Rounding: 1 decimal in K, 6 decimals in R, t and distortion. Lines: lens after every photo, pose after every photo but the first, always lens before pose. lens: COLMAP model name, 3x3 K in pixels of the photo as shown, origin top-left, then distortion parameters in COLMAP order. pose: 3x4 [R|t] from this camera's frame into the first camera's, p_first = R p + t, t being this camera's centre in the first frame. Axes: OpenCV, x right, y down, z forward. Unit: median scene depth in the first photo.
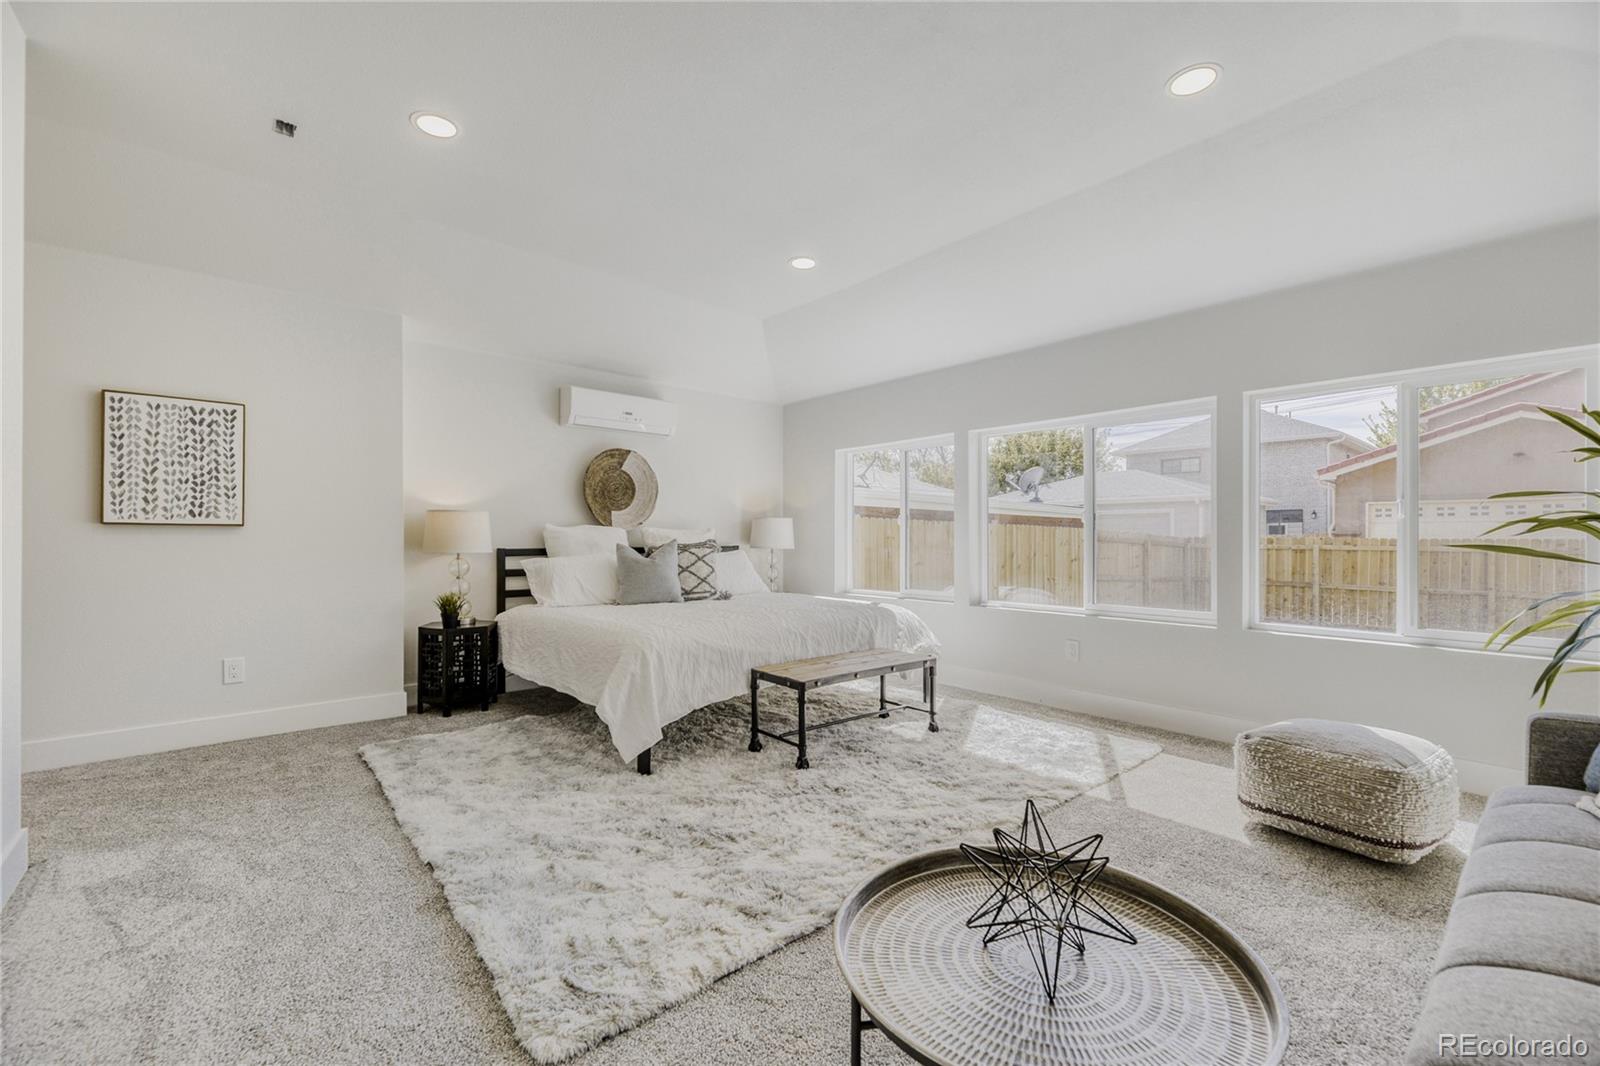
lens RADIAL K [[652.7, 0, 803.5], [0, 652.7, 542.0], [0, 0, 1]] dist [0.000537, -0.003345]
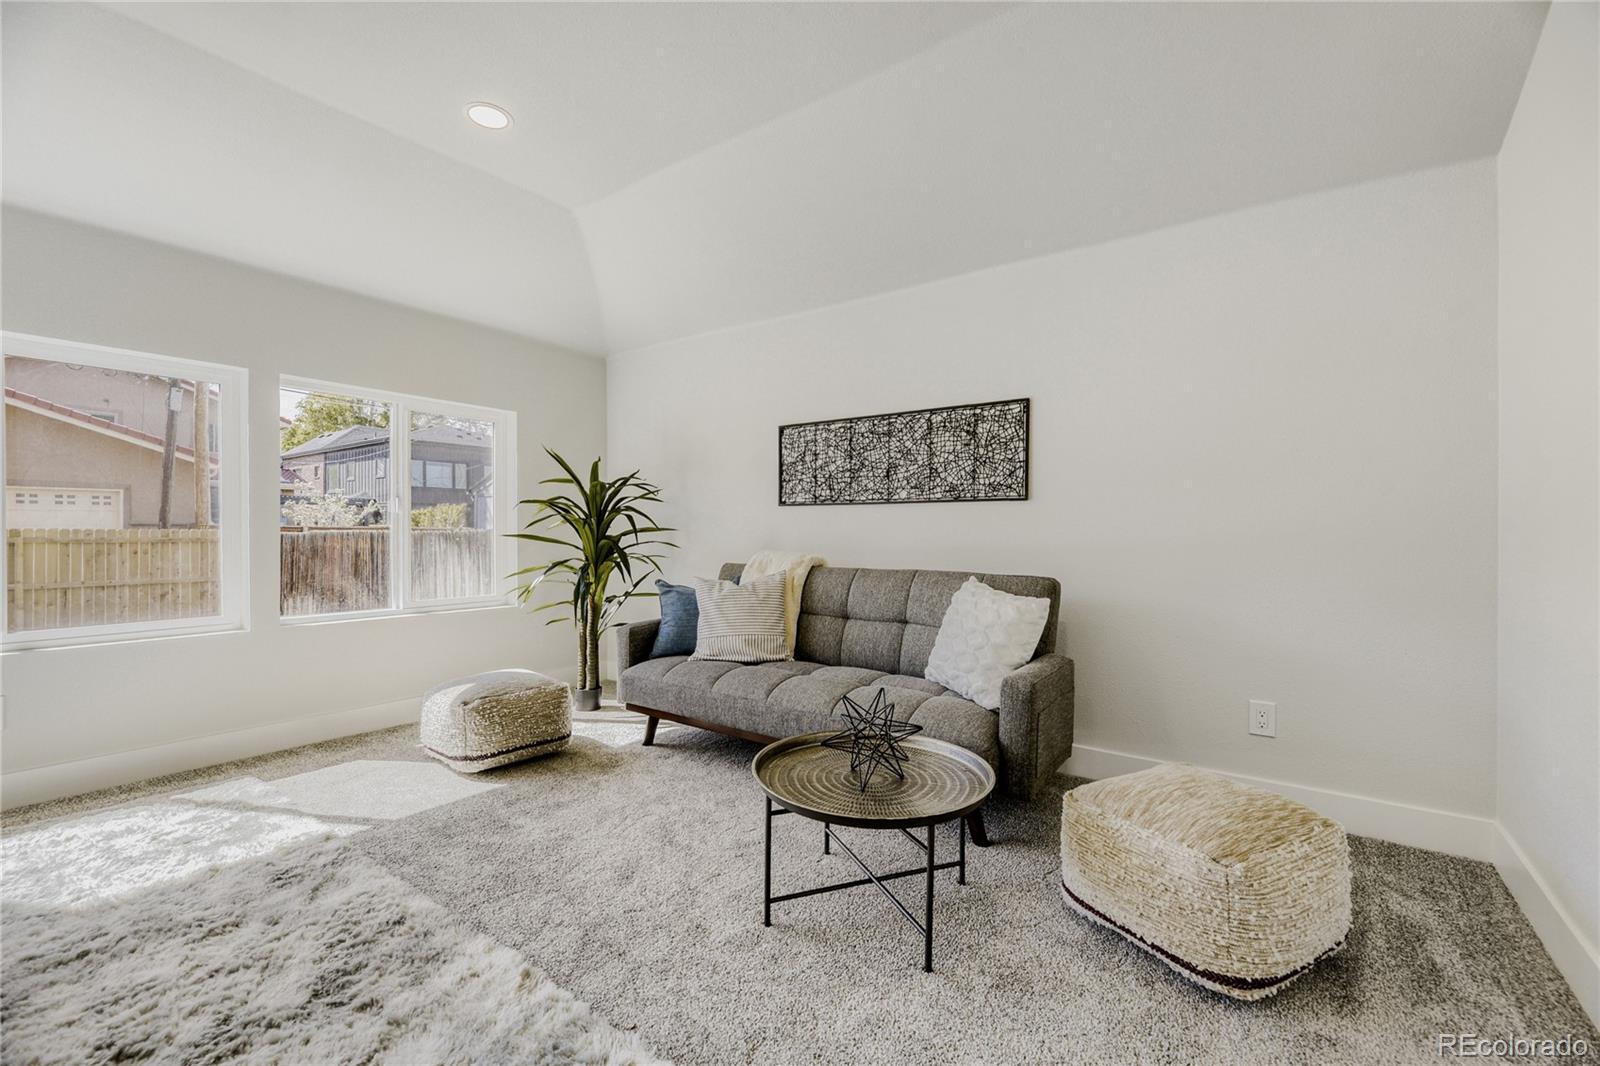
lens RADIAL K [[652.7, 0, 793.3], [0, 652.7, 533.0], [0, 0, 1]] dist [0.000537, -0.003345]
pose [[-0.211768, -0.003311, 0.977314, -0.420064], [0.000837, 0.999993, 0.003569, -0.003719], [-0.977320, 0.001574, -0.211763, 0.505757]]
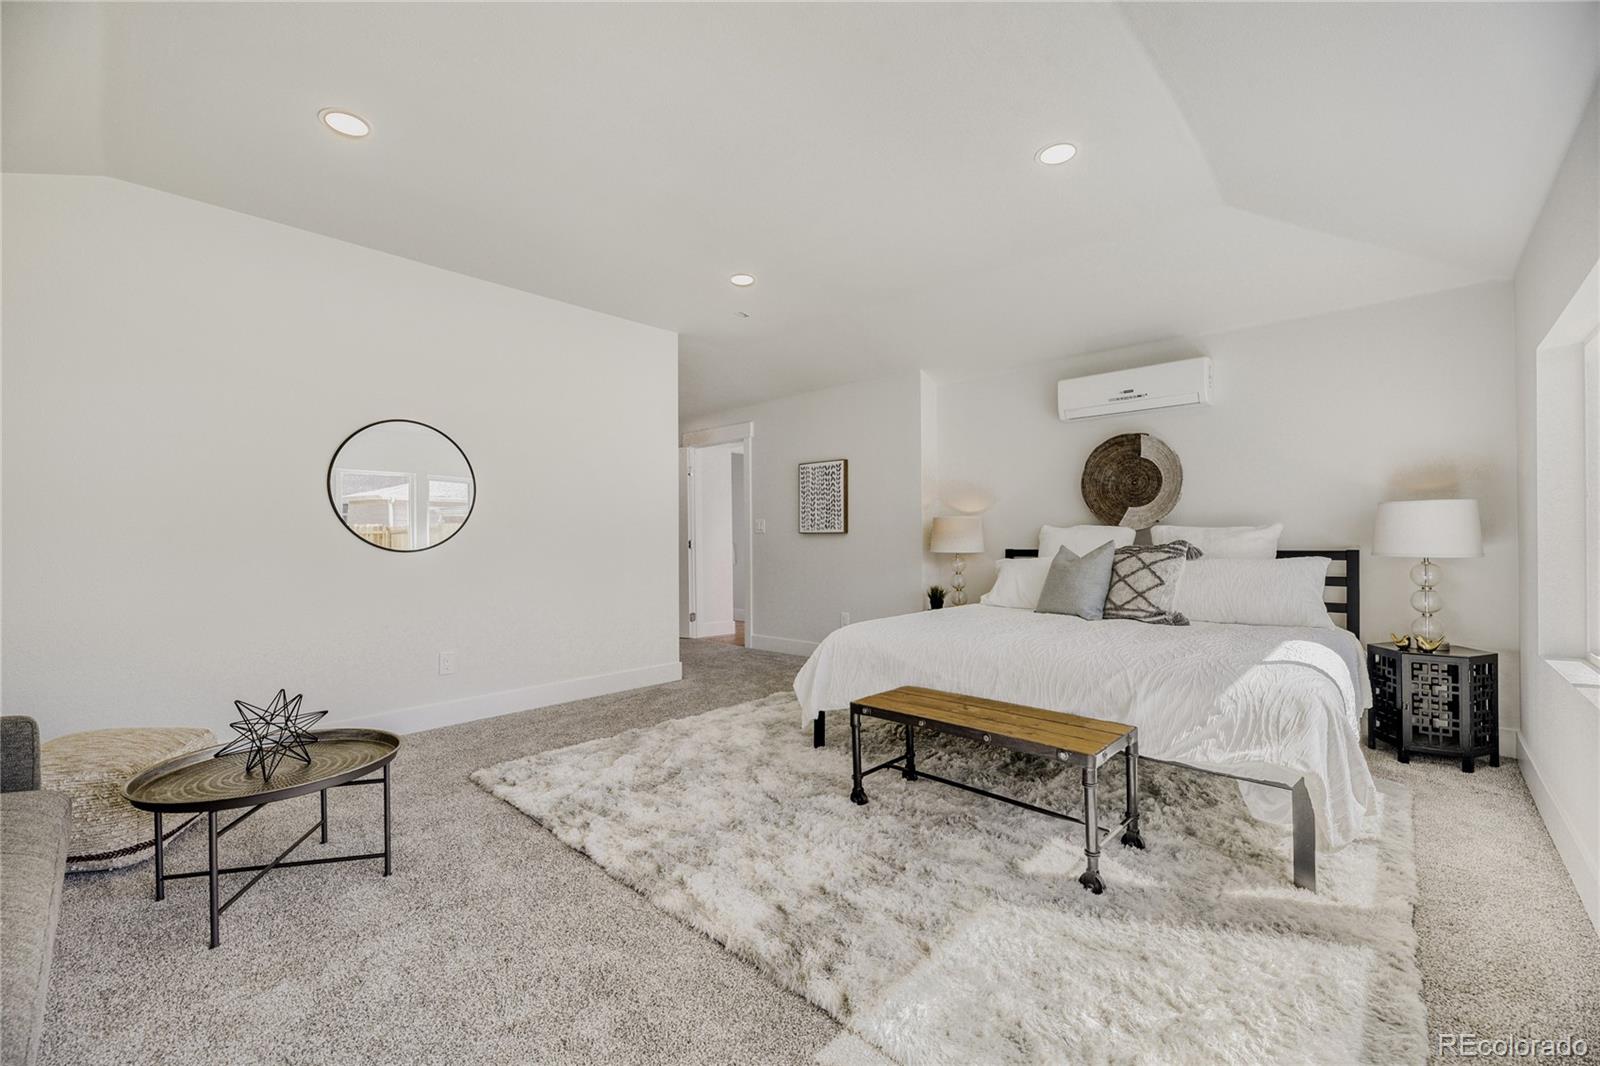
lens RADIAL K [[652.7, 0, 808.7], [0, 652.7, 529.8], [0, 0, 1]] dist [0.000537, -0.003345]
pose [[0.111757, -0.021116, -0.993511, 0.784936], [-0.003953, 0.999757, -0.021693, 0.002470], [0.993728, 0.006351, 0.111646, 0.757587]]
